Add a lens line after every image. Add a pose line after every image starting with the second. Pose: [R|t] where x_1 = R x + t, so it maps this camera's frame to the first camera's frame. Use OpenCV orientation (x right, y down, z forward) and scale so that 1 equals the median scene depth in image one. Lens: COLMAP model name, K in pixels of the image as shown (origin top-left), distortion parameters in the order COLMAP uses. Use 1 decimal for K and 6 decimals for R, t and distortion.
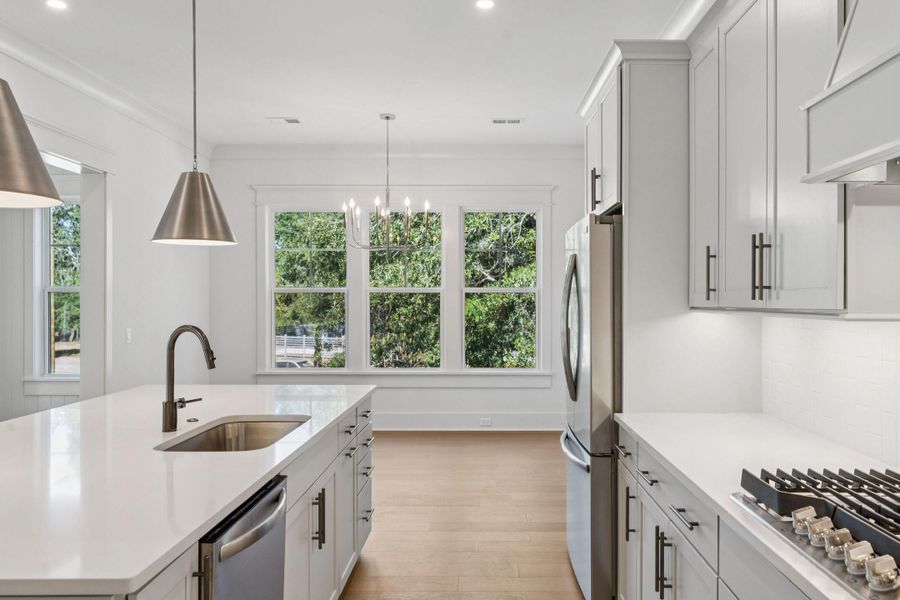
lens RADIAL K [[701.9, 0, 452.1], [0, 701.9, 300.9], [0, 0, 1]] dist [0.001918, 0.010517]
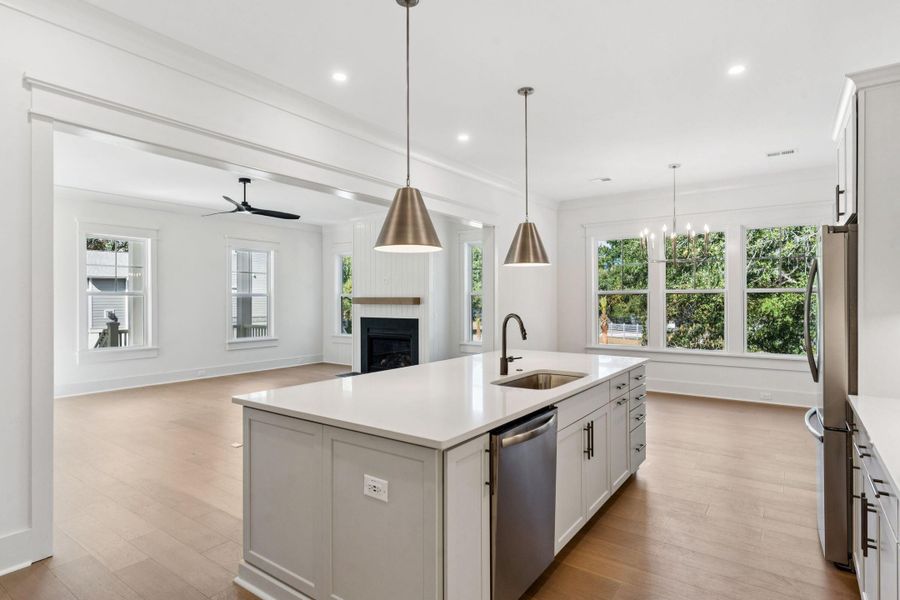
lens RADIAL K [[469.6, 0, 446.1], [0, 469.6, 299.9], [0, 0, 1]] dist [0.007581, -0.001051]
pose [[0.811406, -0.003961, -0.584470, 0.125905], [0.003371, 0.999992, -0.002097, 0.001762], [0.584473, -0.000269, 0.811413, -0.020241]]
